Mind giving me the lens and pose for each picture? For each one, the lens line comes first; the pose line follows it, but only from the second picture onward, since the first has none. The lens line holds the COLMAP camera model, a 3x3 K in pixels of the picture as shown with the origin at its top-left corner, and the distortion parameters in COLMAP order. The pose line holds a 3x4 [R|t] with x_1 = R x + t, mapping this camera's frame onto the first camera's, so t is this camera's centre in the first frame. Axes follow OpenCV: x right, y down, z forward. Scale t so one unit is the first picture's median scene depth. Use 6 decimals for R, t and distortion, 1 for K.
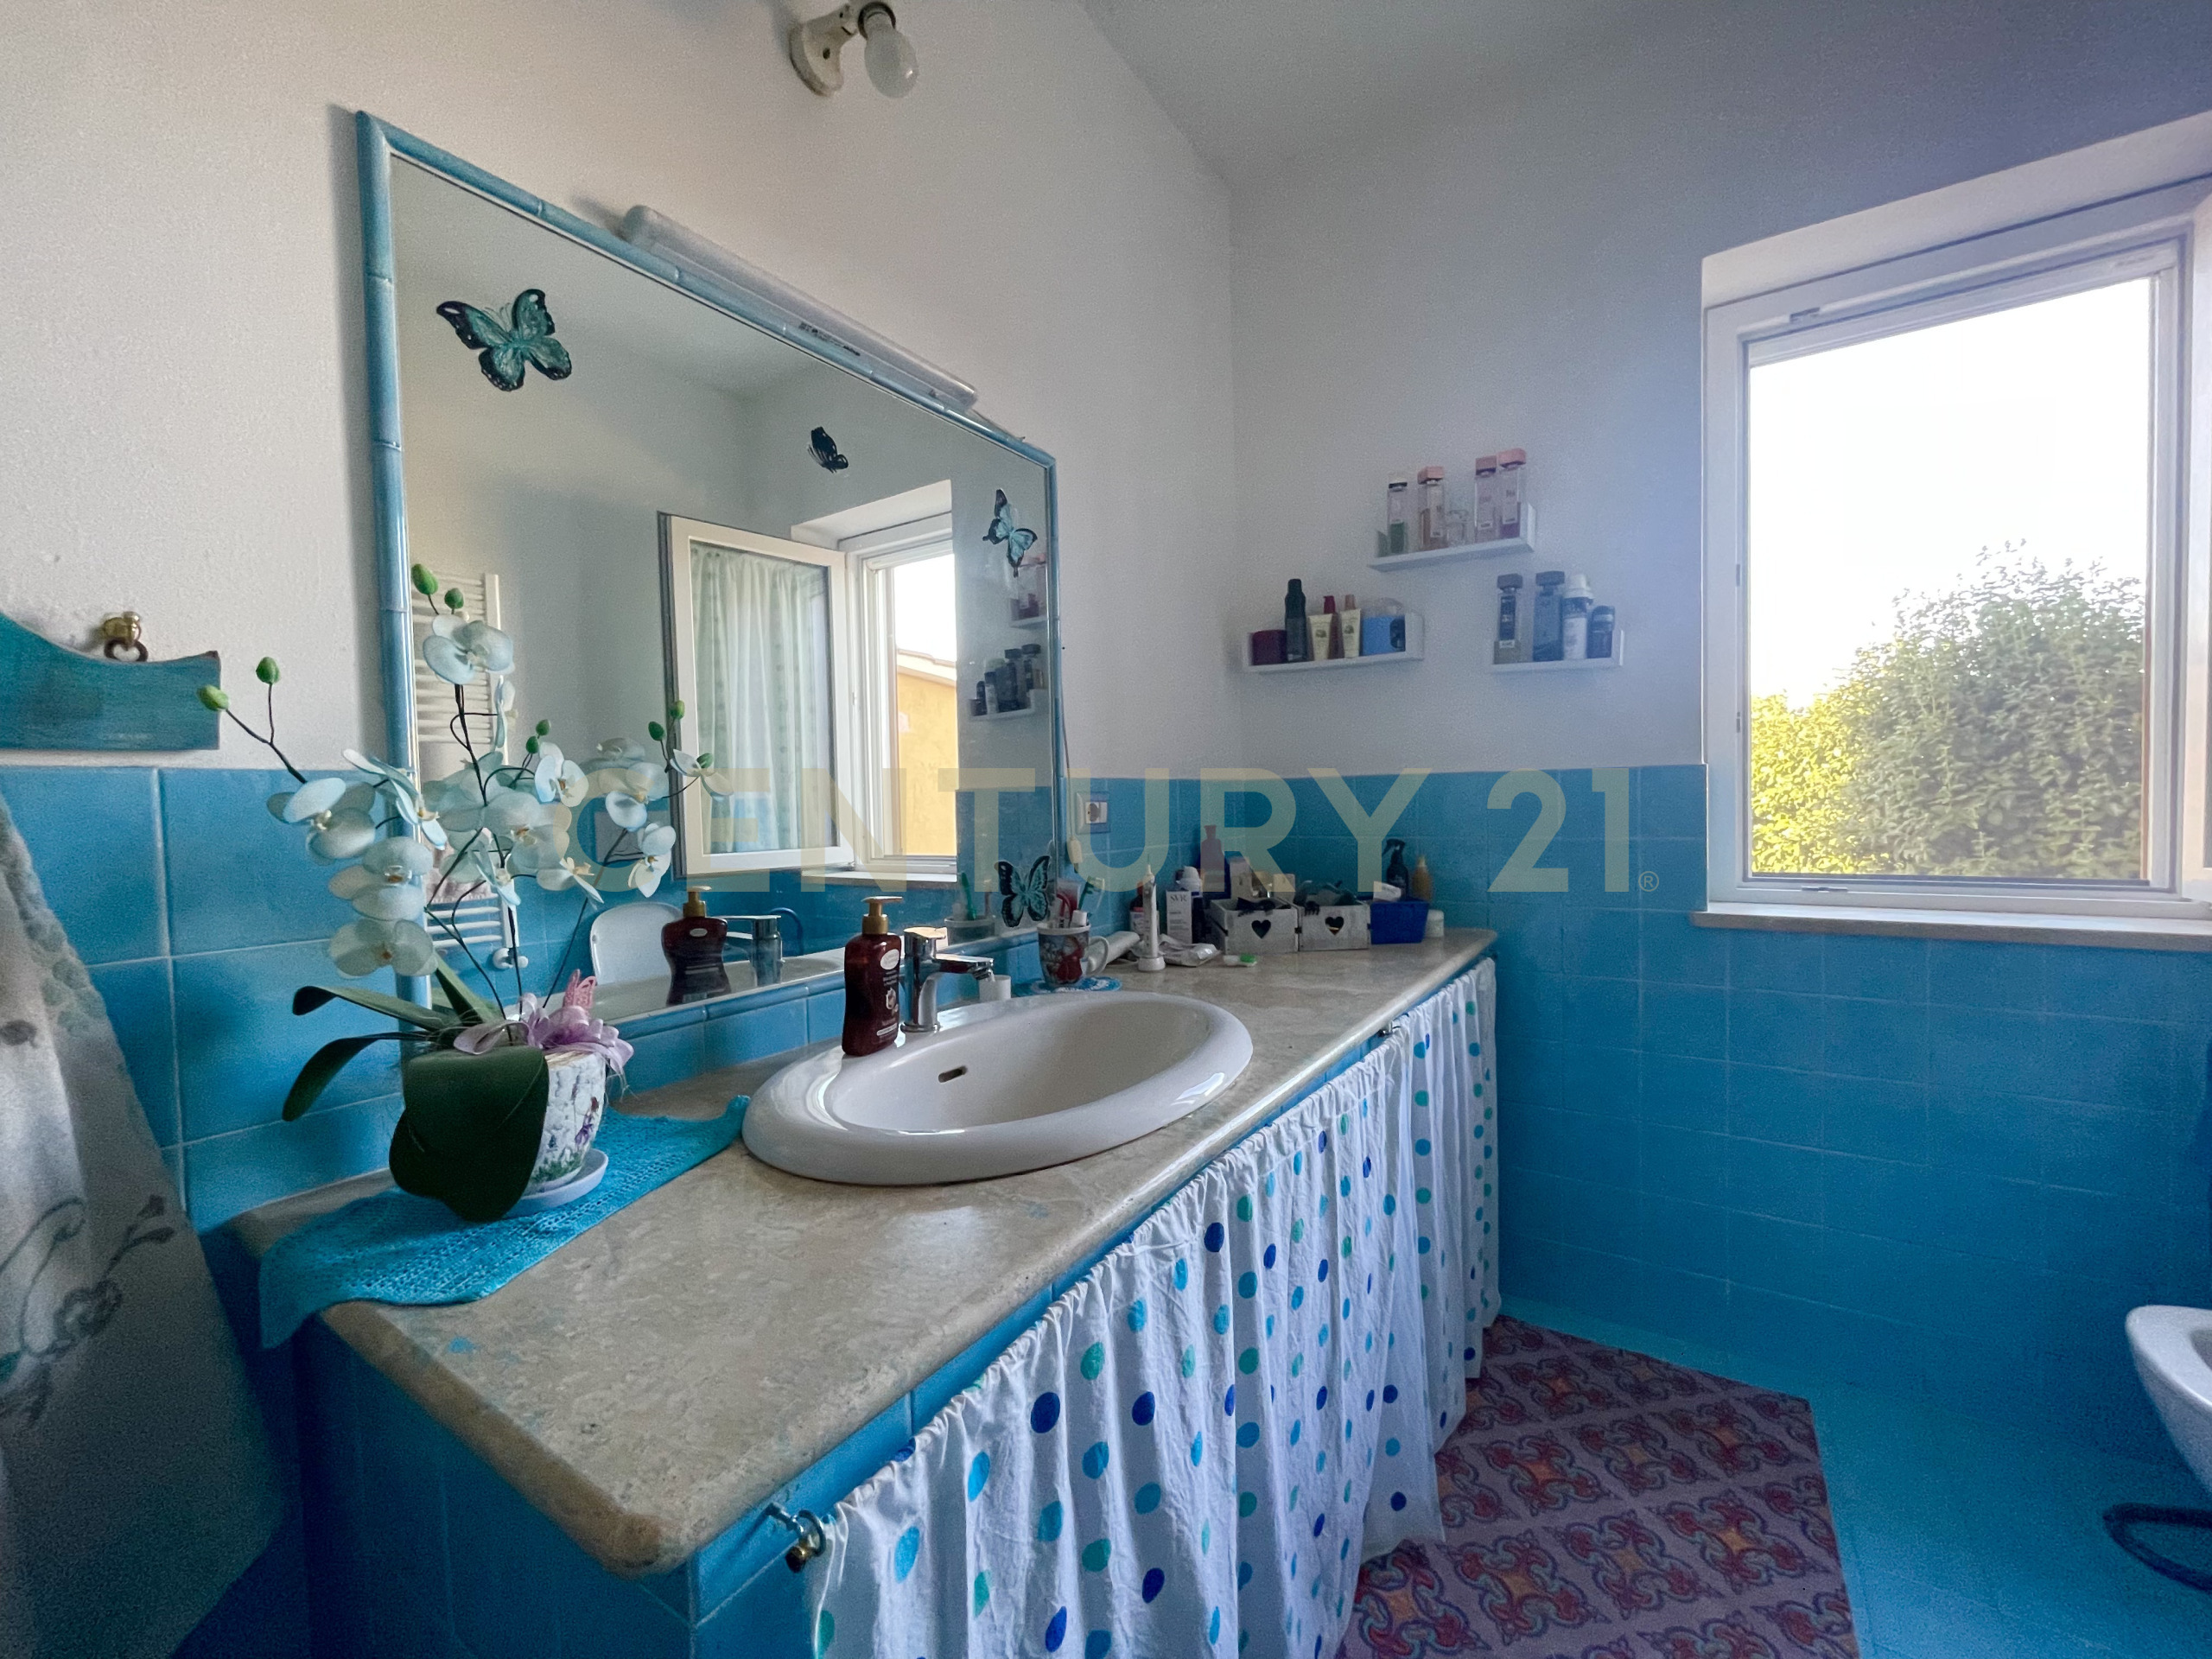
lens RADIAL K [[895.9, 0, 1104.3], [0, 895.9, 828.1], [0, 0, 1]] dist [-0.000113, -0.000397]
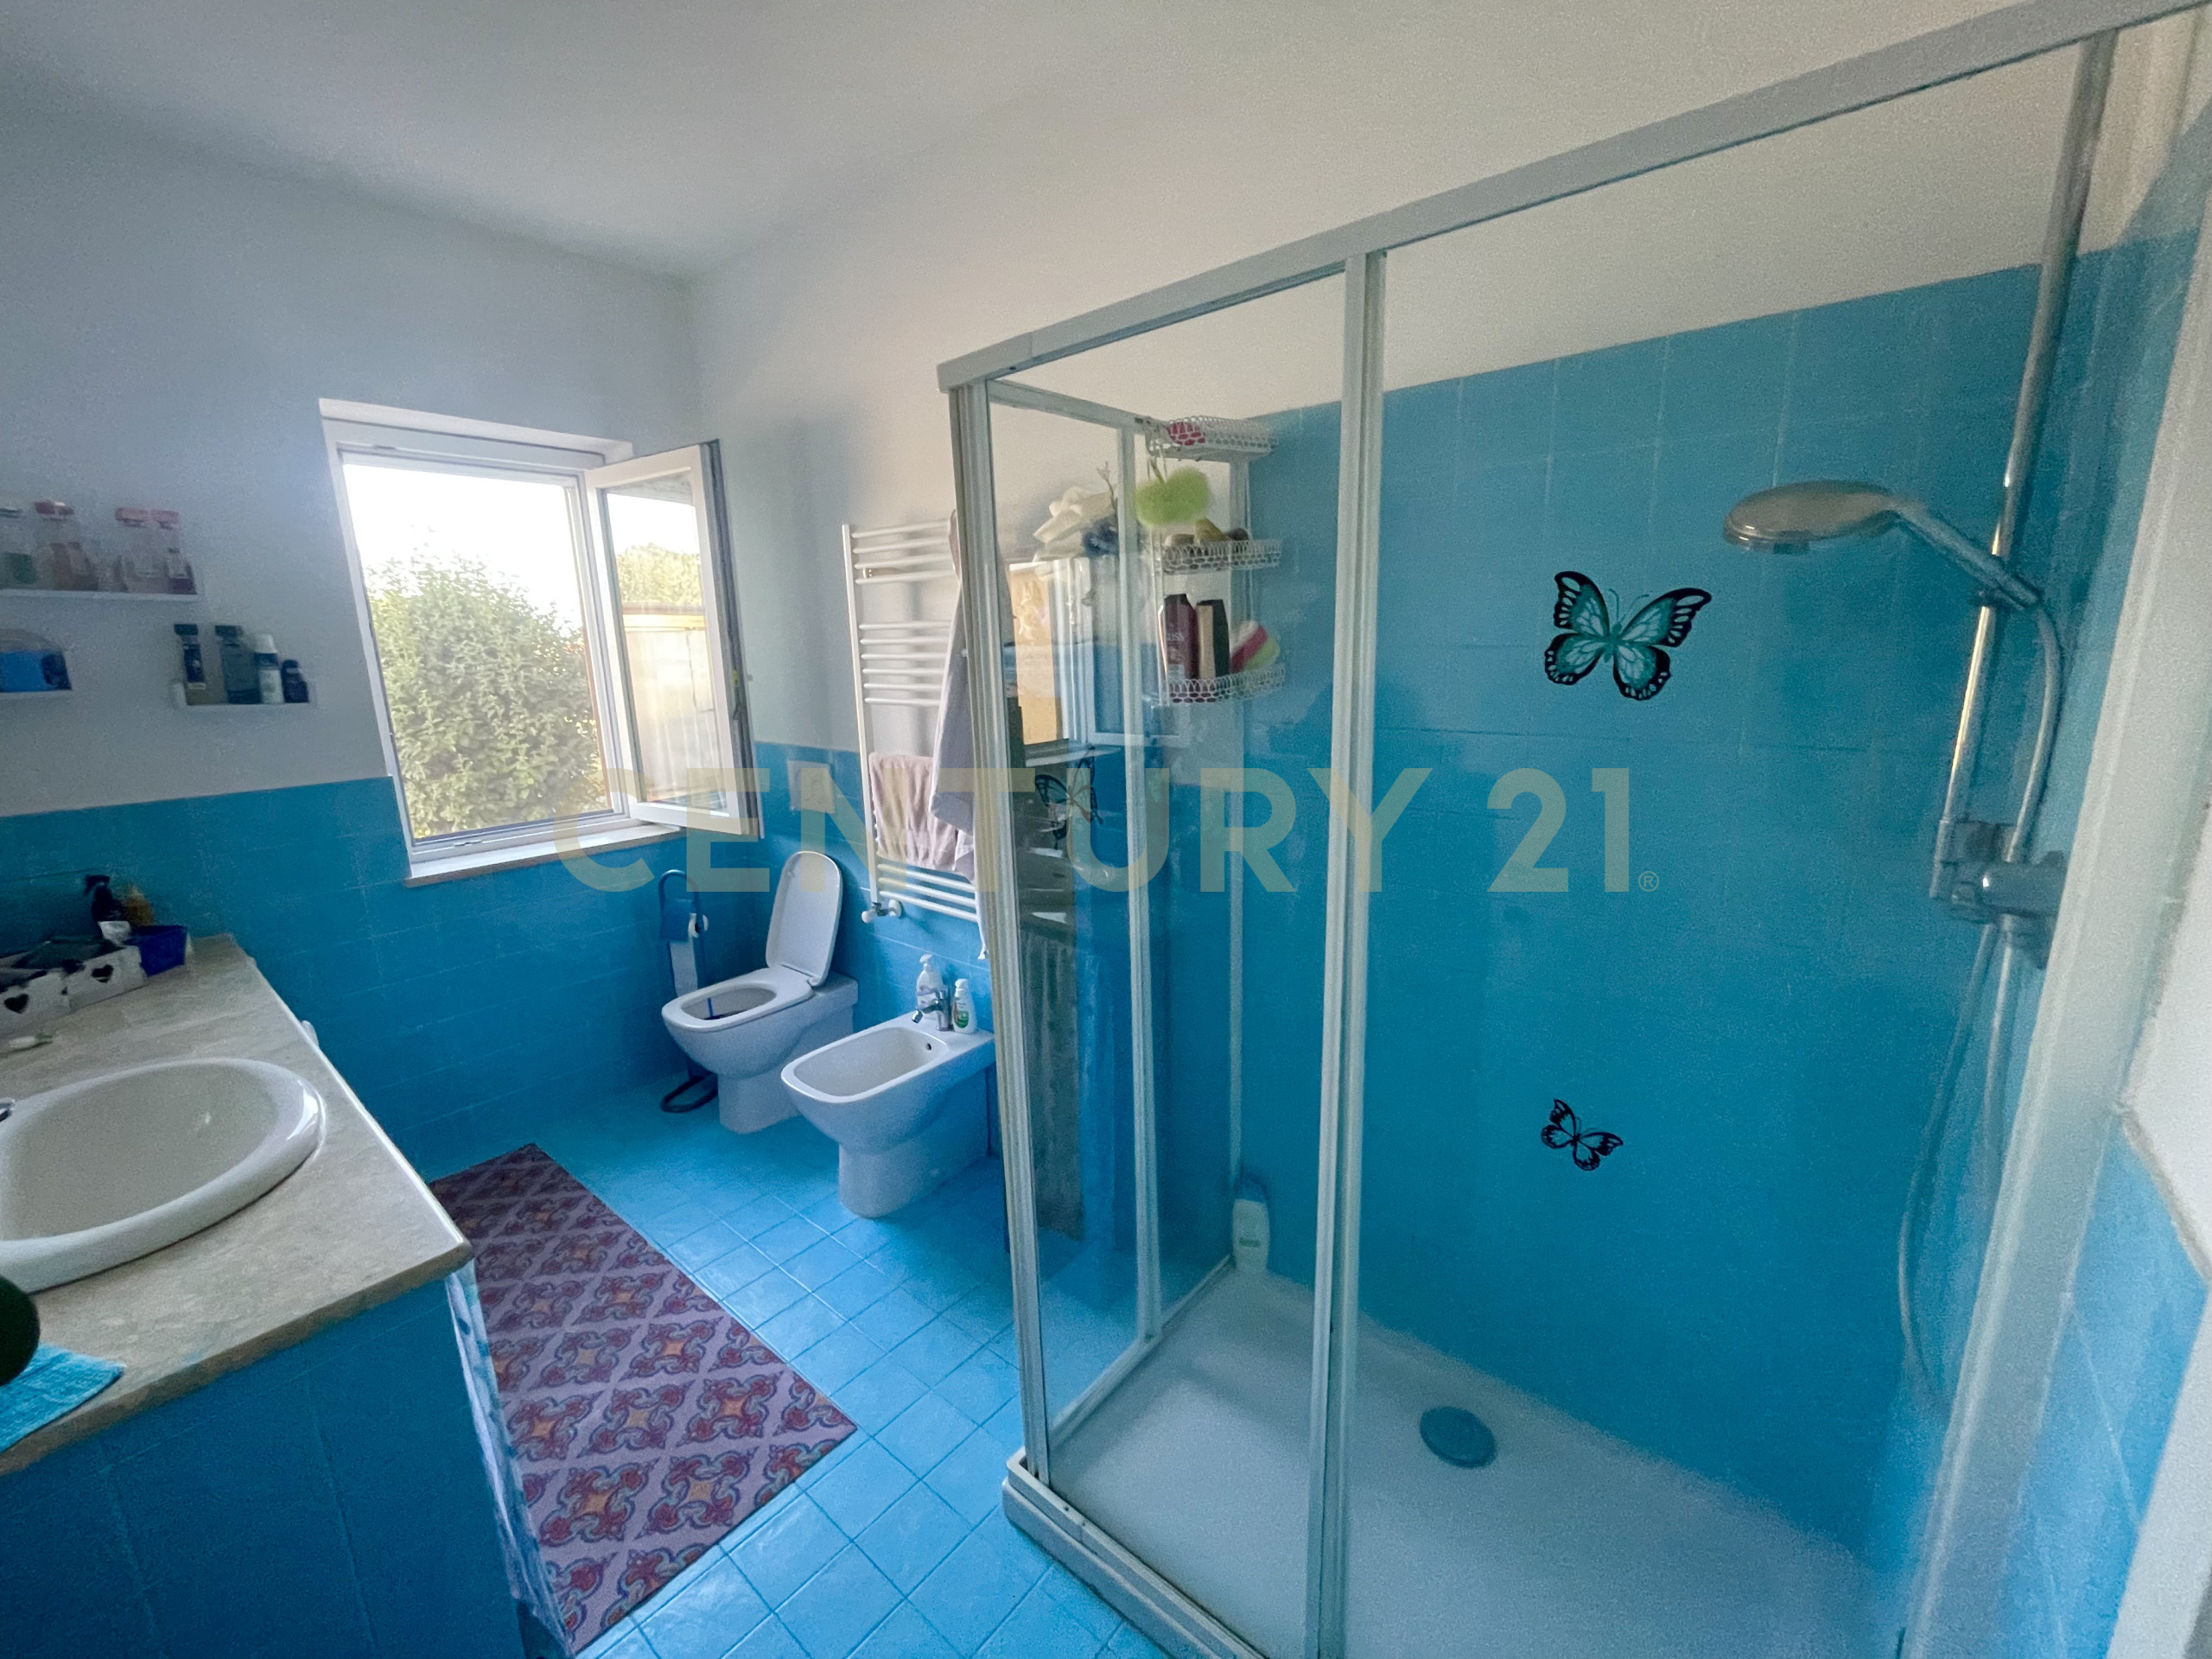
lens RADIAL K [[895.9, 0, 1104.3], [0, 895.9, 828.1], [0, 0, 1]] dist [-0.000113, -0.000397]
pose [[0.110325, -0.185928, 0.976350, -0.261956], [0.056005, 0.981949, 0.180666, -0.079594], [-0.992316, 0.034749, 0.118746, -0.123018]]
